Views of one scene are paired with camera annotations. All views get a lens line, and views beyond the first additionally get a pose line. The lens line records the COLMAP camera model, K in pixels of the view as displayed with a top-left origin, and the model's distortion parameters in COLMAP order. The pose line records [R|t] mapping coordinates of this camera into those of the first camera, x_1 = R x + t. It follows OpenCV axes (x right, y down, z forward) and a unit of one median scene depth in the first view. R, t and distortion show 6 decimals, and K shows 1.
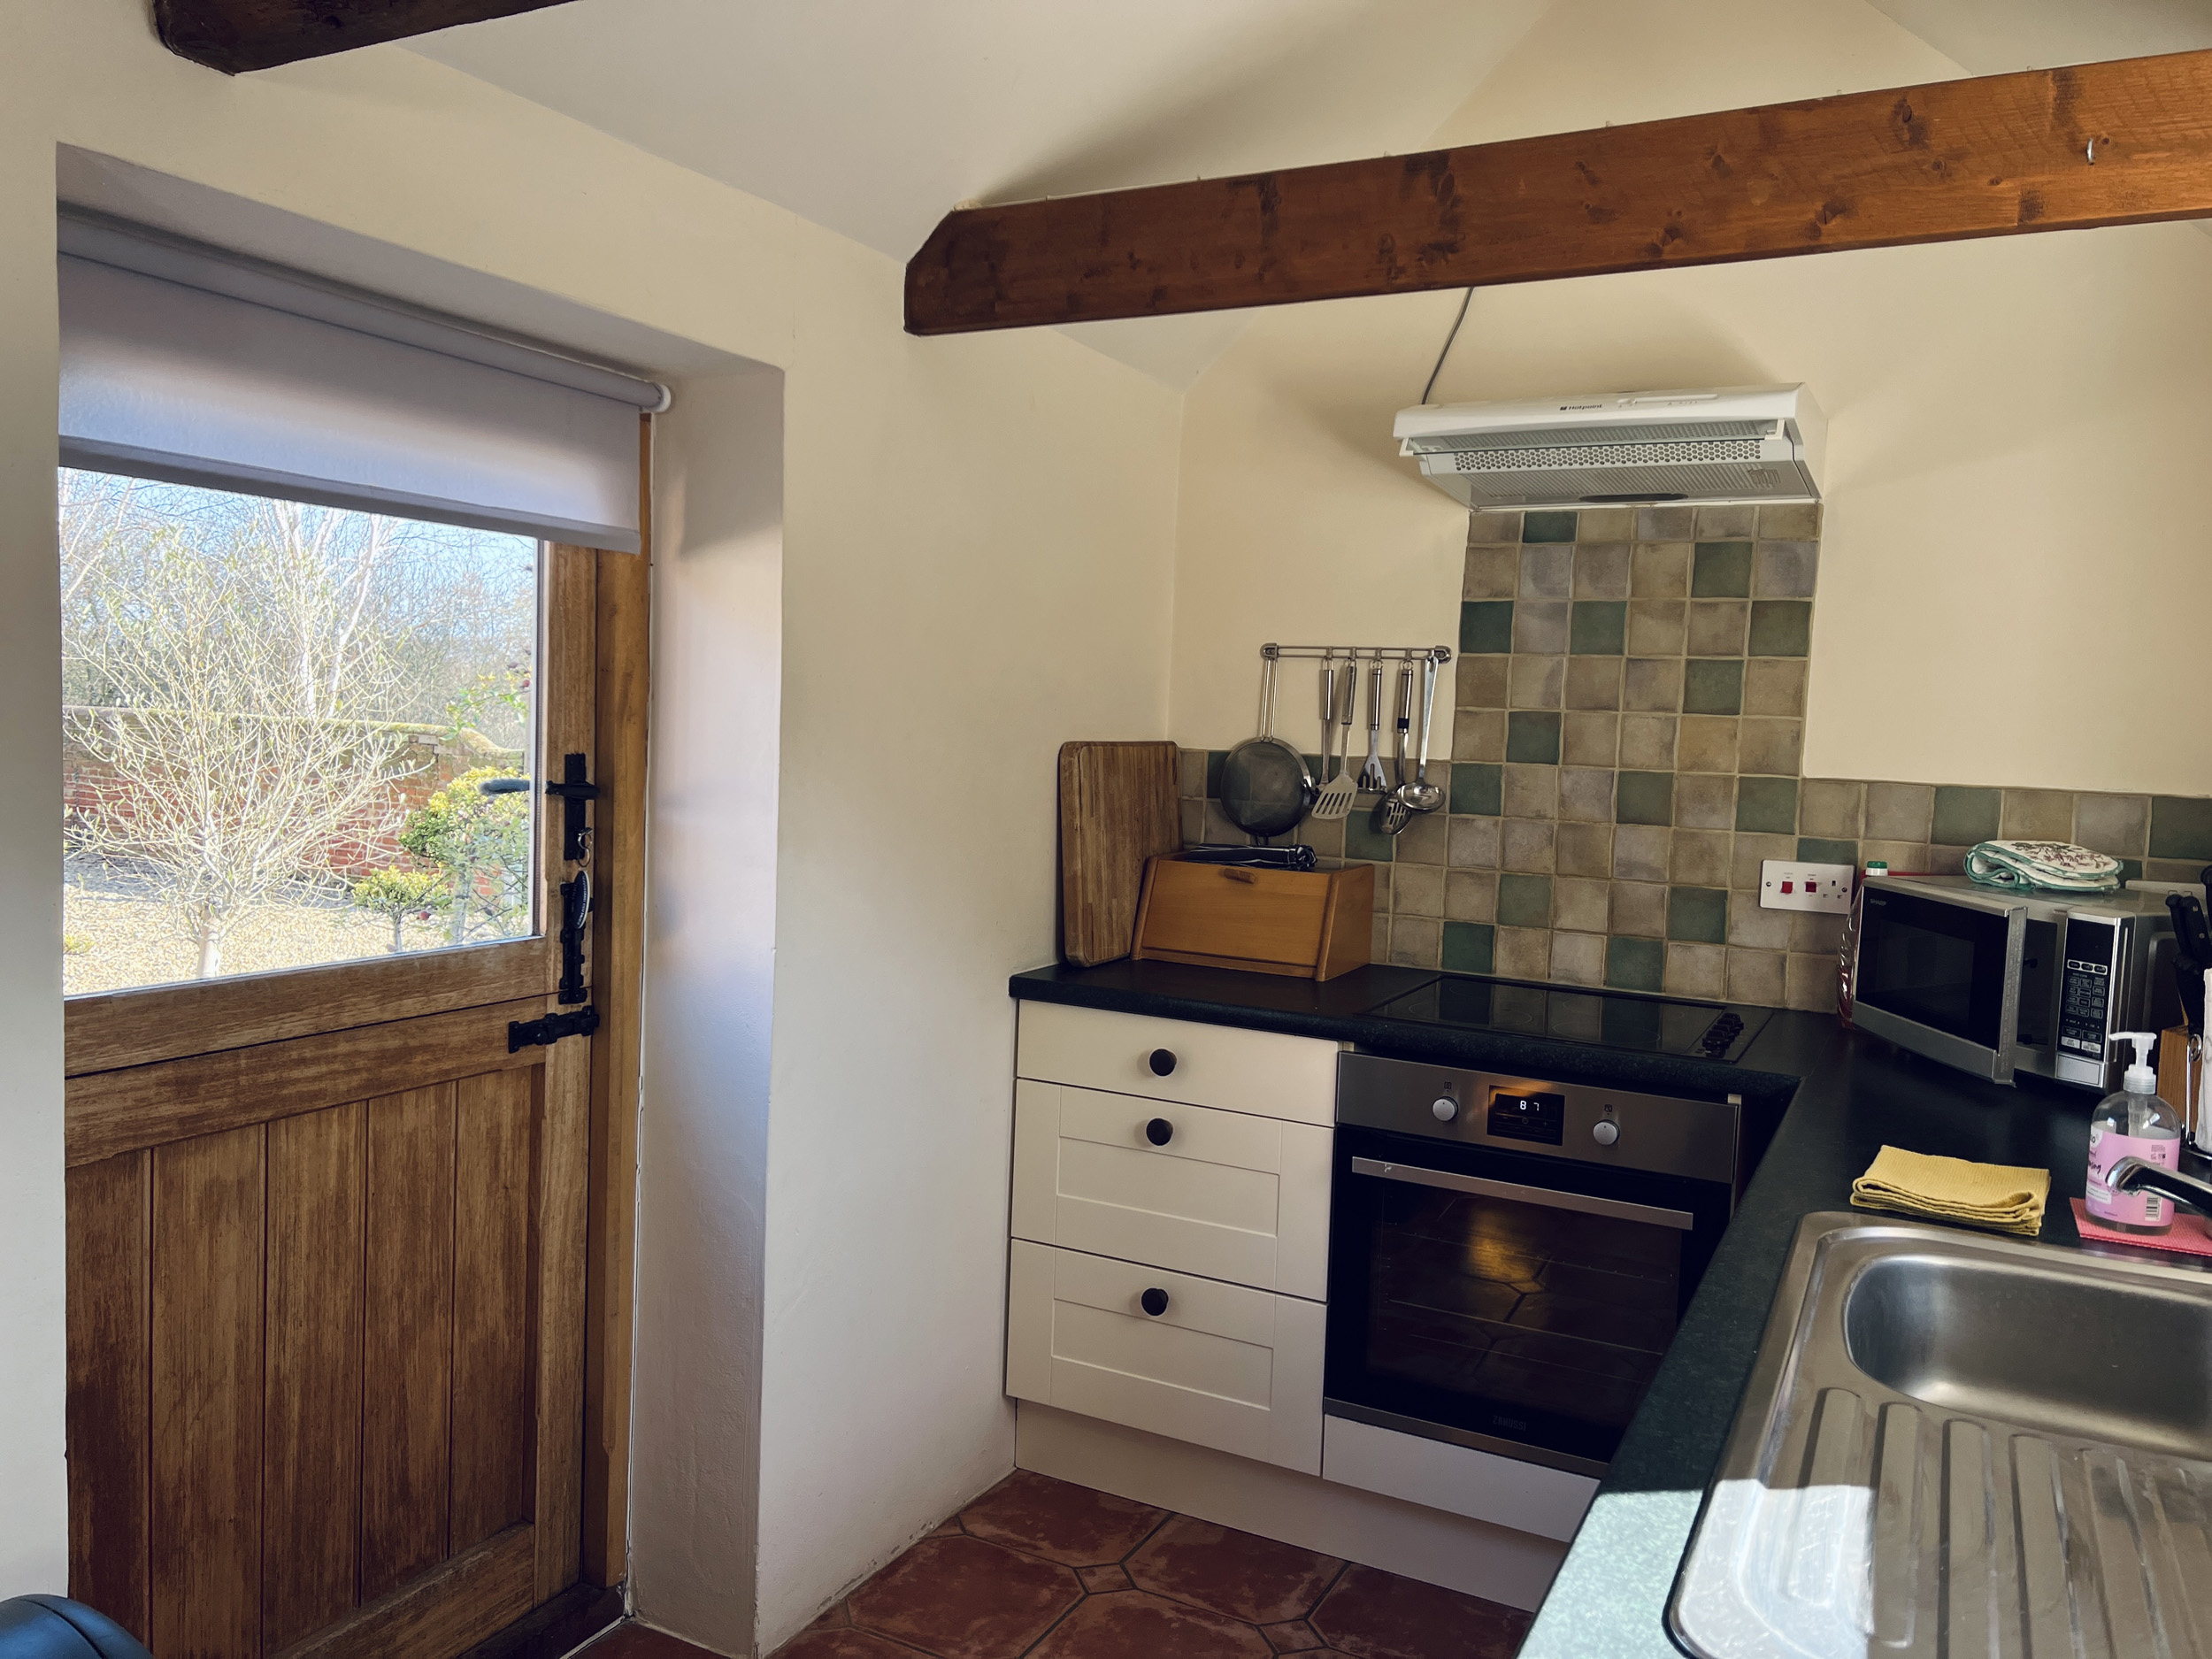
lens RADIAL K [[1650.9, 0, 1093.4], [0, 1650.9, 838.2], [0, 0, 1]] dist [0.012605, -0.016129]
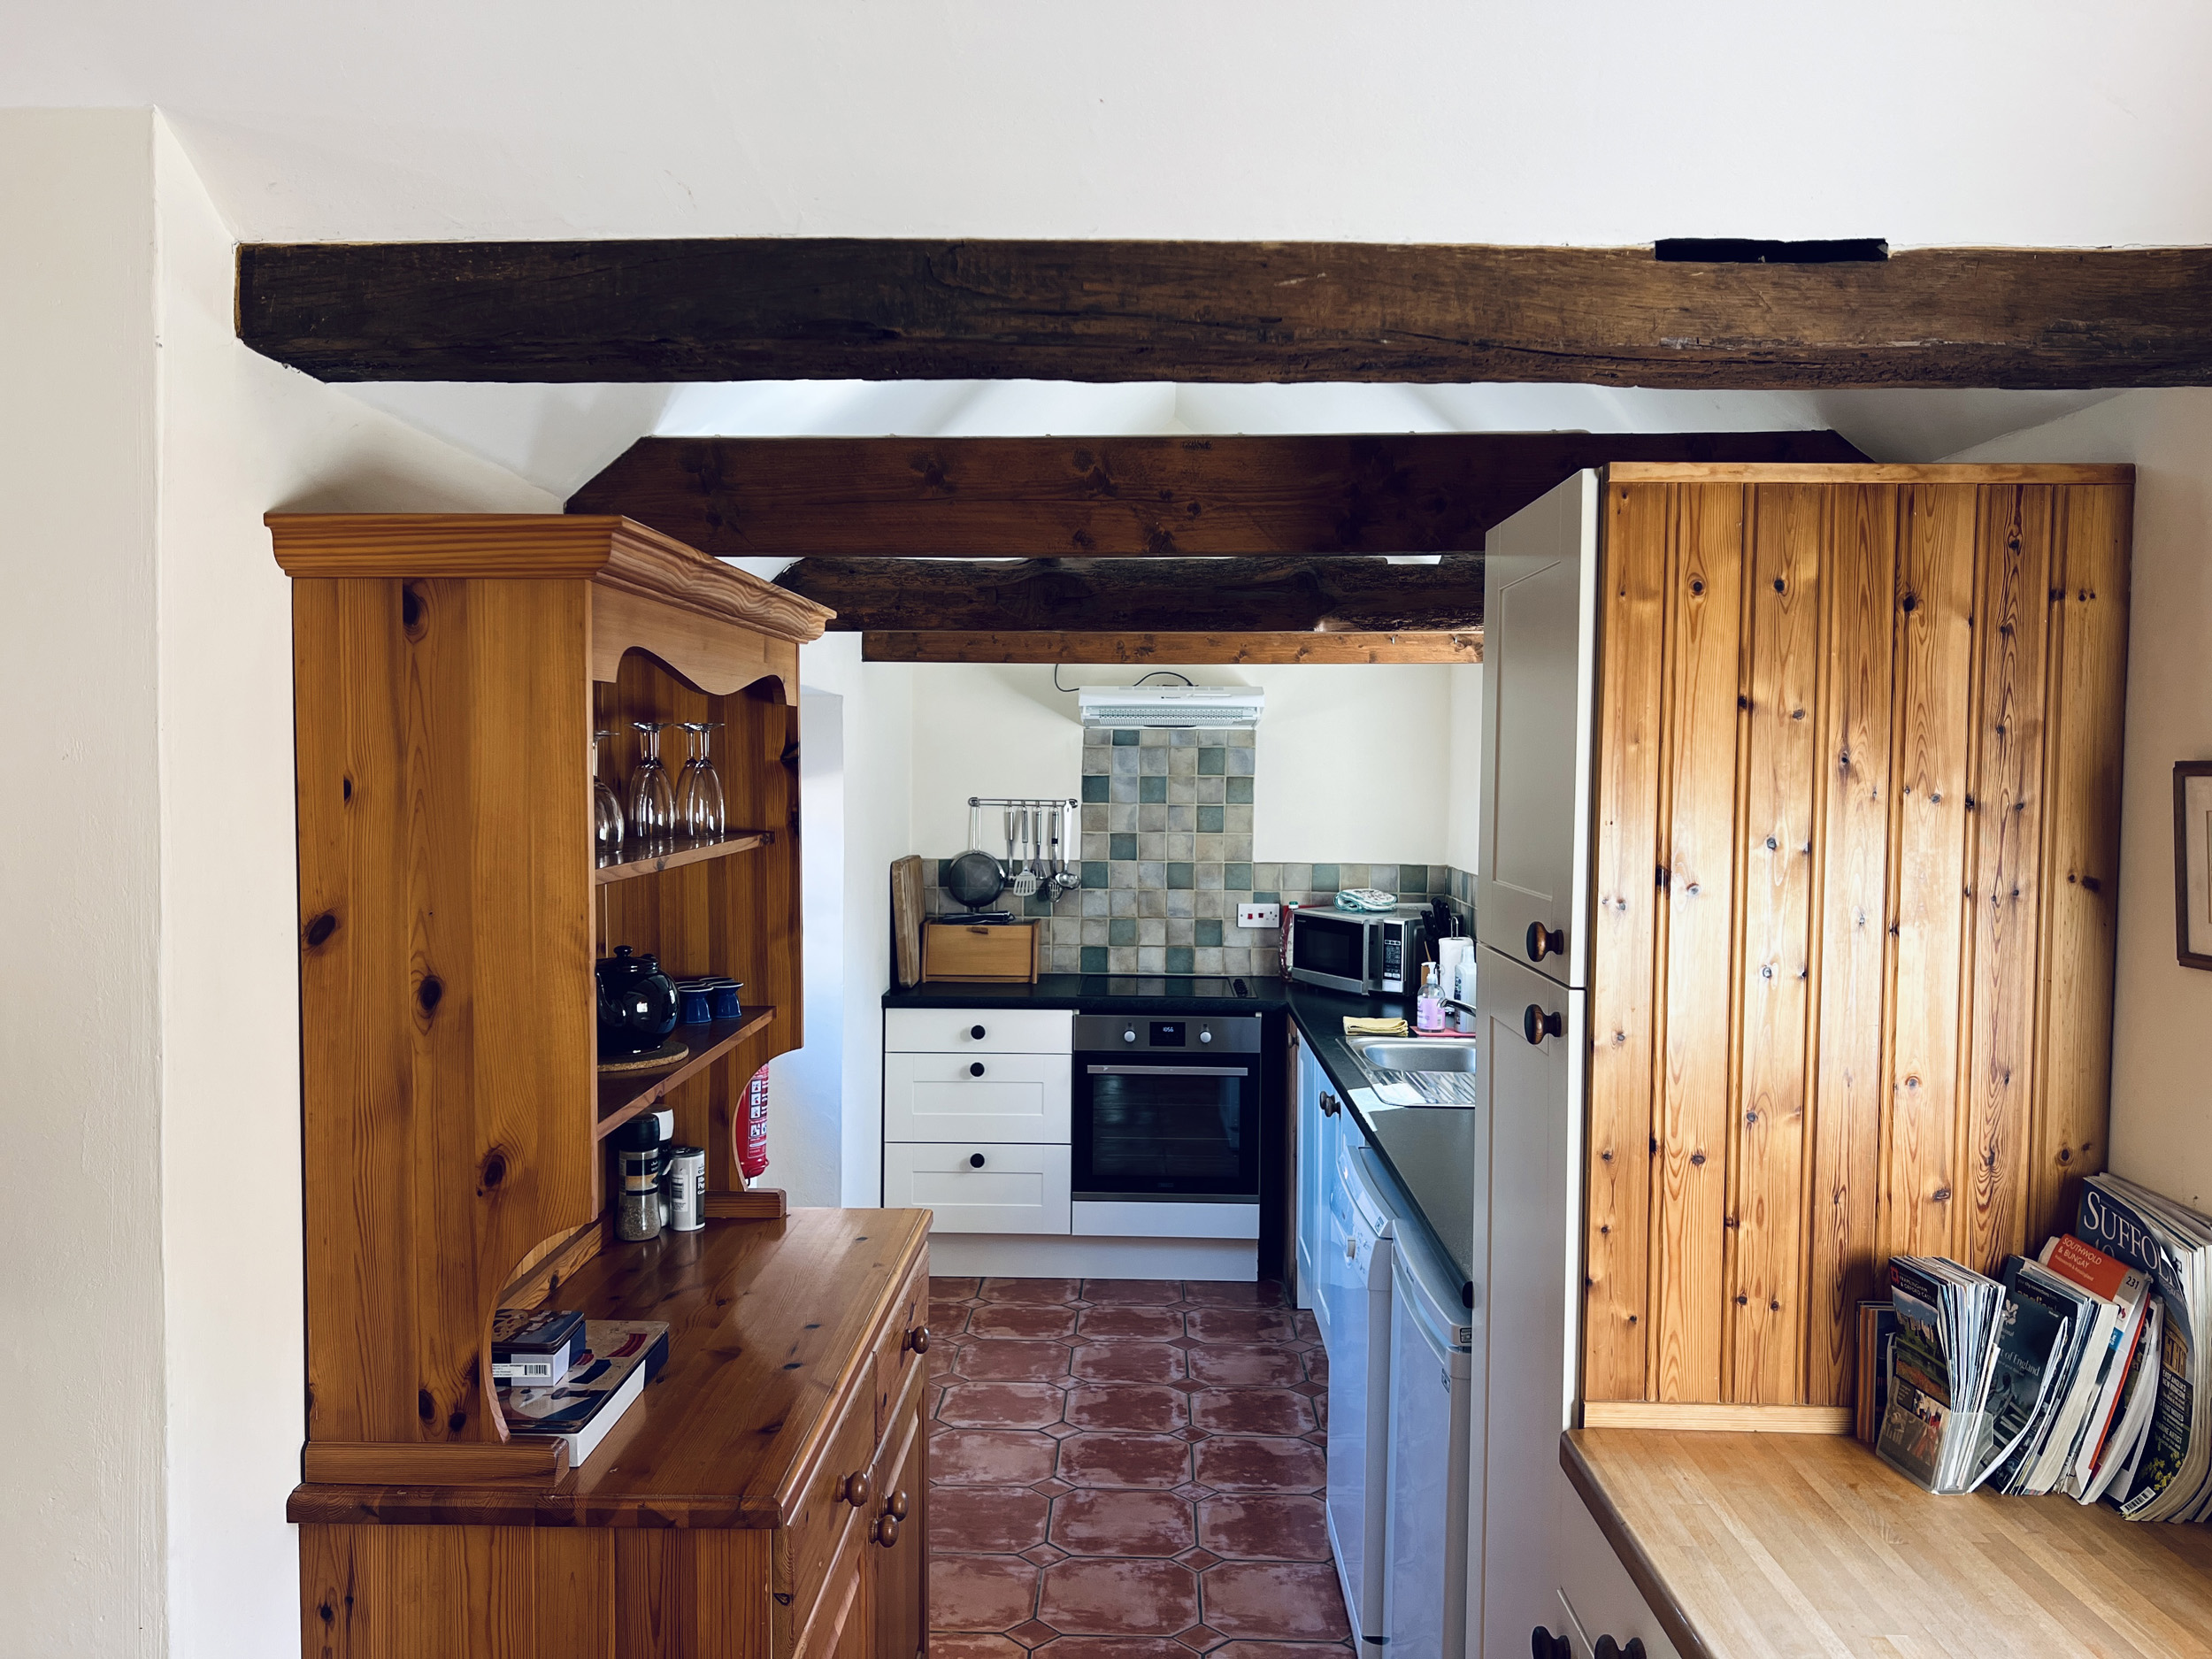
lens RADIAL K [[1650.9, 0, 1107.1], [0, 1650.9, 830.3], [0, 0, 1]] dist [0.012605, -0.016129]
pose [[0.892506, -0.045558, 0.448728, -0.622724], [0.057313, 0.998276, -0.012641, -0.058101], [-0.447379, 0.037000, 0.893579, -0.717107]]
